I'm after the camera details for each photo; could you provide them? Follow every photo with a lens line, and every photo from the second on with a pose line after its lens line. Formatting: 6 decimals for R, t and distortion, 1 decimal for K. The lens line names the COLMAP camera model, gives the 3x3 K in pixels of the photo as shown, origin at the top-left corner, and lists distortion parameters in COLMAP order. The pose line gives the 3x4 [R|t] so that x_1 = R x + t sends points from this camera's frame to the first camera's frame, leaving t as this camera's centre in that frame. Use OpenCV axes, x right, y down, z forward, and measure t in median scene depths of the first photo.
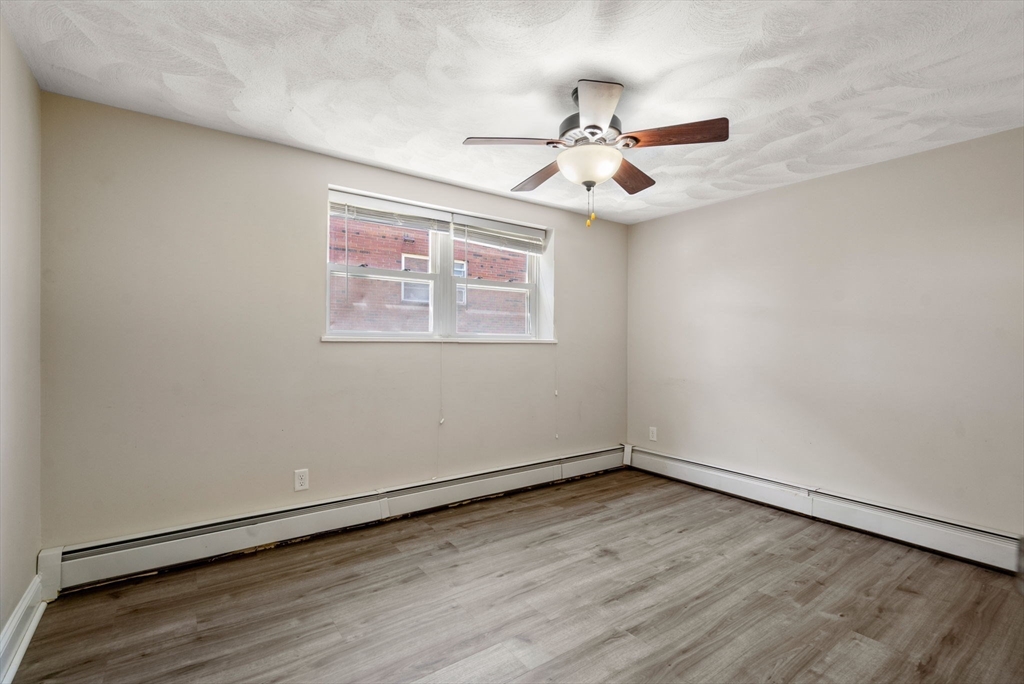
lens RADIAL K [[467.8, 0, 516.0], [0, 467.8, 340.2], [0, 0, 1]] dist [-0.001278, -0.000608]
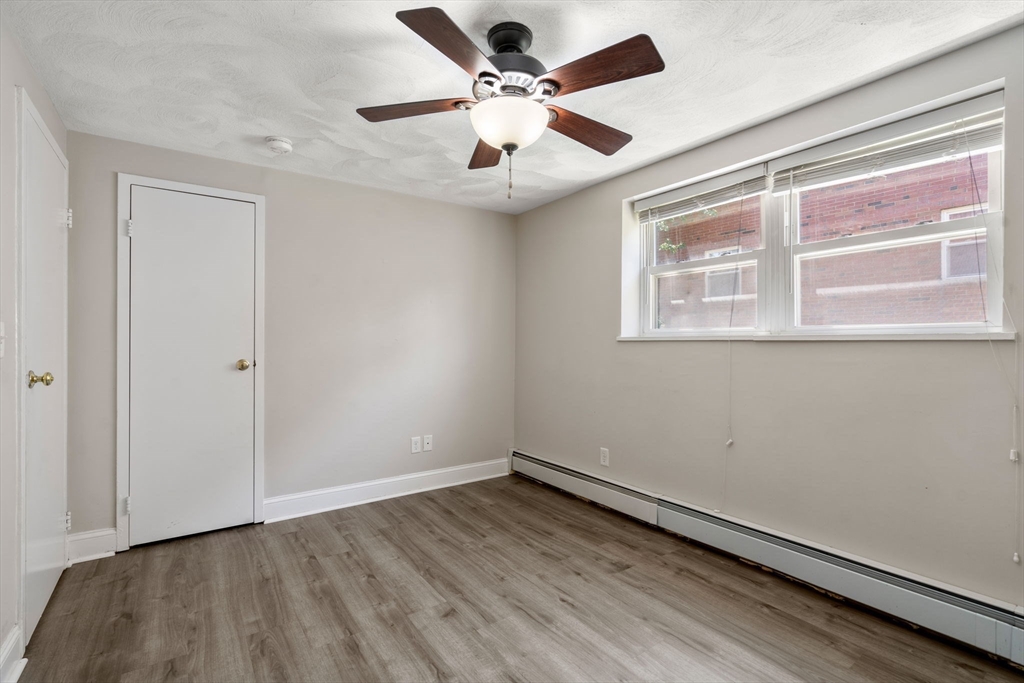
lens RADIAL K [[467.8, 0, 516.0], [0, 467.8, 339.7], [0, 0, 1]] dist [-0.001278, -0.000608]
pose [[-0.009121, -0.015425, -0.999839, 0.749428], [0.003105, 0.999876, -0.015454, 0.016082], [0.999954, -0.003246, -0.009072, 0.791548]]
